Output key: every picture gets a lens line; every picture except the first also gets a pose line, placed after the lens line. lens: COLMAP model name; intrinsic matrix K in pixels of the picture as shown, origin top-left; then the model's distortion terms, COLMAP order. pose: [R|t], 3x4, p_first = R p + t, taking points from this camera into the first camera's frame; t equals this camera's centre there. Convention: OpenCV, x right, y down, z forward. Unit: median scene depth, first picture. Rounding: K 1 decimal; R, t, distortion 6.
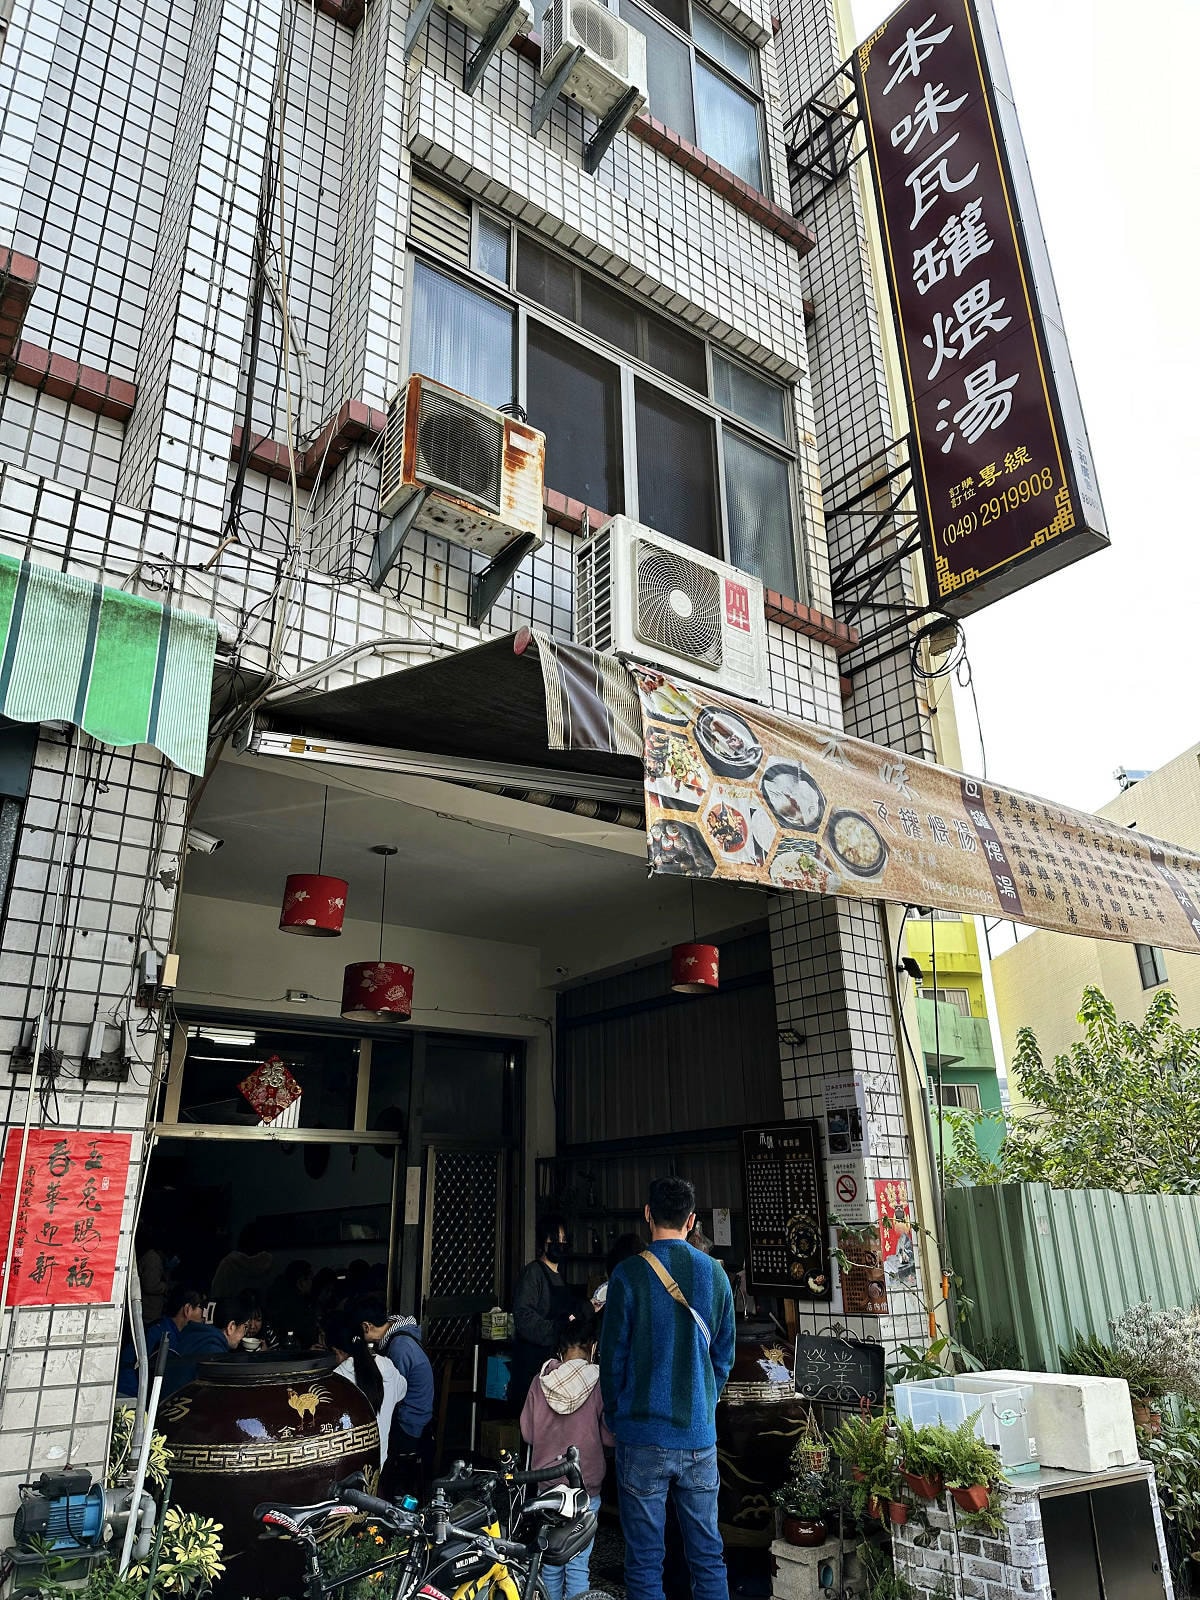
lens RADIAL K [[1105.0, 0, 604.9], [0, 1105.0, 789.4], [0, 0, 1]] dist [0.050682, -0.051066]
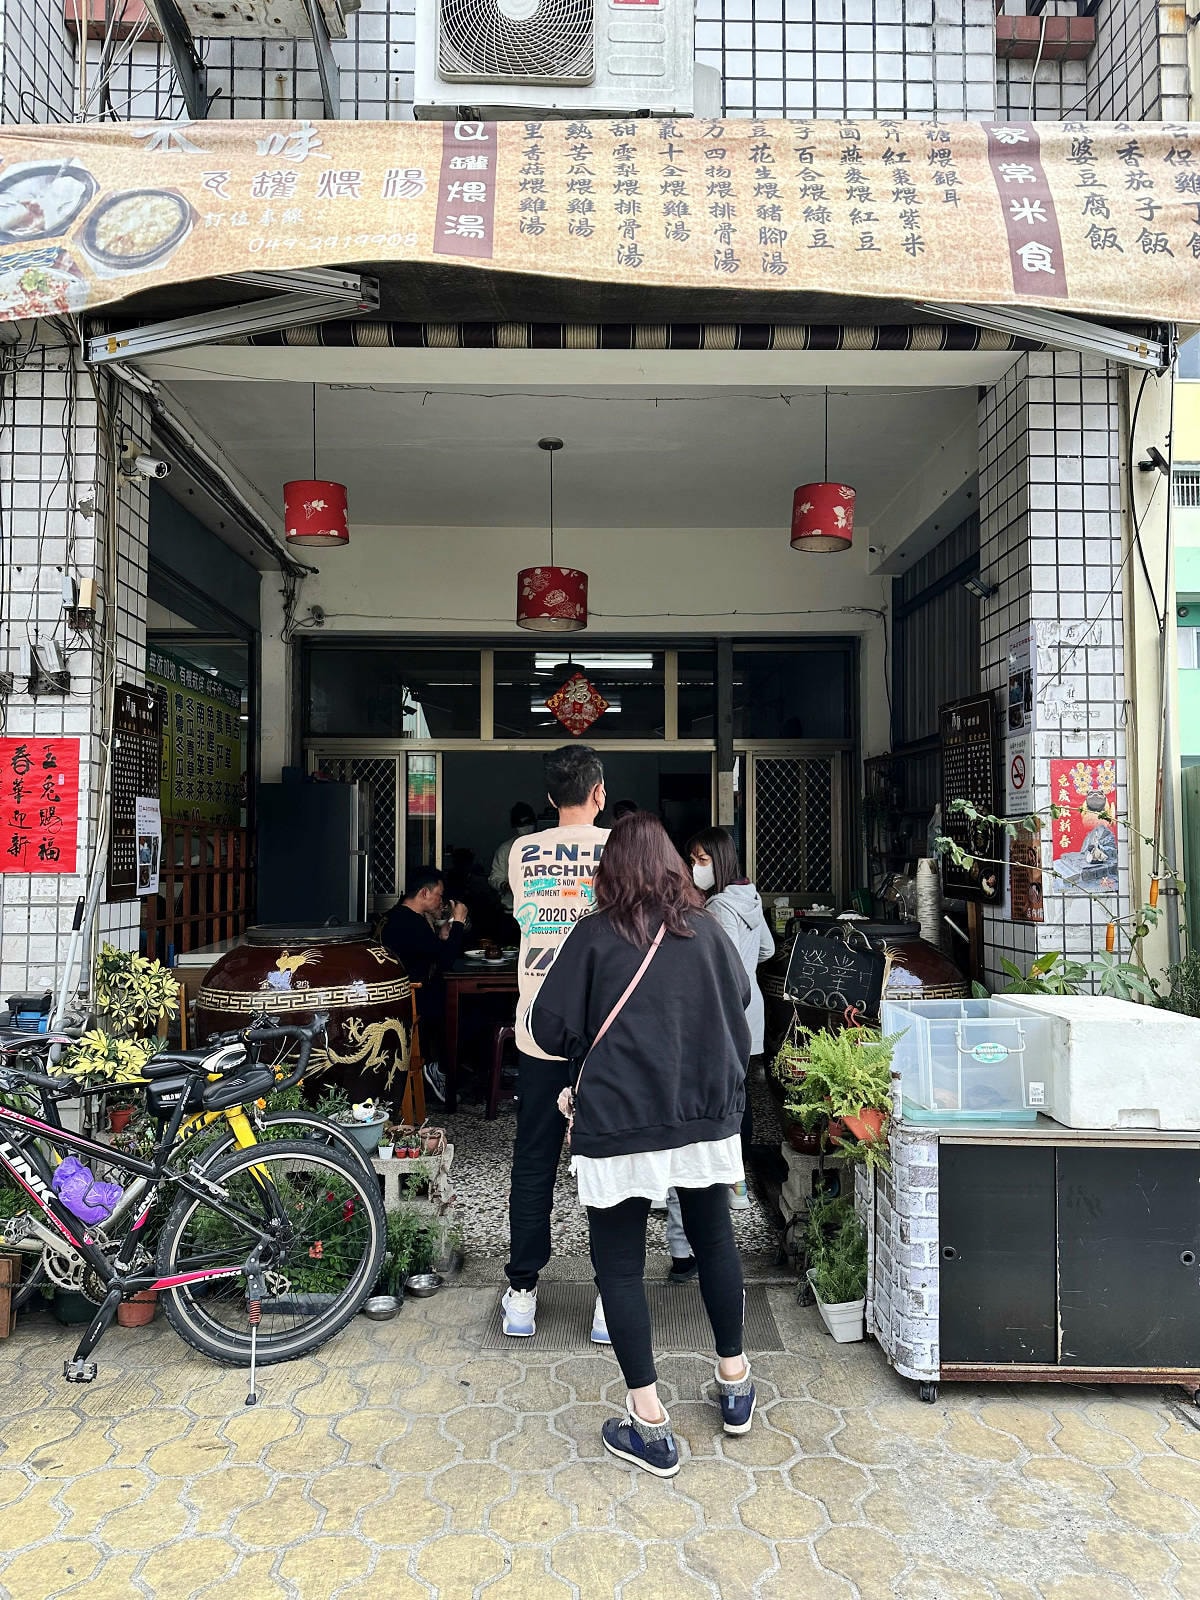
lens RADIAL K [[1105.0, 0, 604.9], [0, 1105.0, 789.4], [0, 0, 1]] dist [0.050682, -0.051066]
pose [[0.814378, -0.024331, -0.579824, 0.429649], [0.209792, 0.943894, 0.255050, 0.115953], [0.541087, -0.329350, 0.773791, 0.253319]]
